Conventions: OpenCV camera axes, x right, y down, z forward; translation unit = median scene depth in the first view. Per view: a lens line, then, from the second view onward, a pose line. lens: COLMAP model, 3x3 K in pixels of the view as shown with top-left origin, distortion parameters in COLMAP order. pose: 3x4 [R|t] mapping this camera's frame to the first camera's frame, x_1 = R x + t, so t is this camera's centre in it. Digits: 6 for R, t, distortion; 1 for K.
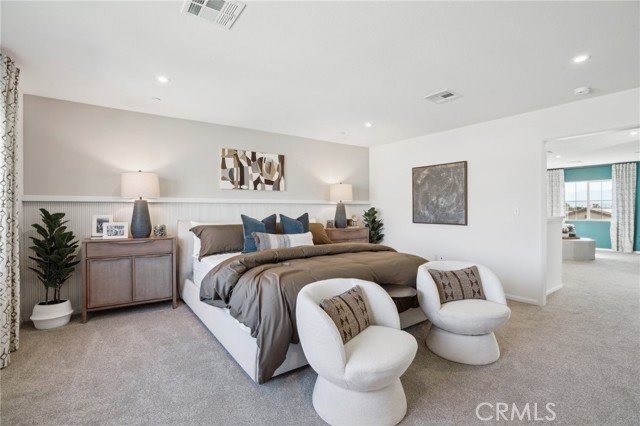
lens RADIAL K [[314.1, 0, 321.5], [0, 314.1, 206.7], [0, 0, 1]] dist [-0.000661, -0.000018]
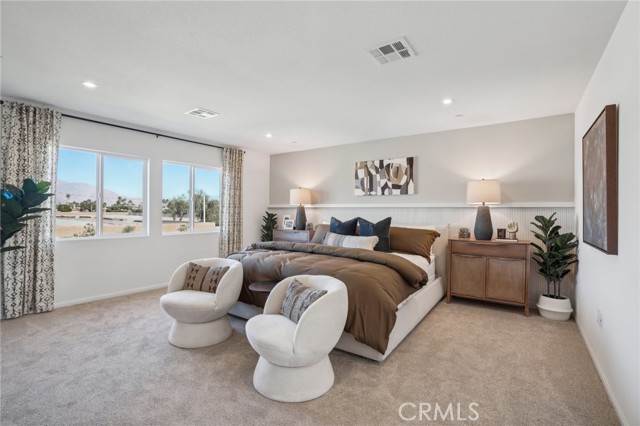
lens RADIAL K [[294.2, 0, 317.6], [0, 294.2, 209.6], [0, 0, 1]] dist [-0.058872, 0.020995]
pose [[0.331116, -0.002458, -0.943587, 0.683090], [-0.004815, 0.999979, -0.004295, 0.001770], [0.943578, 0.005965, 0.331097, 0.474085]]
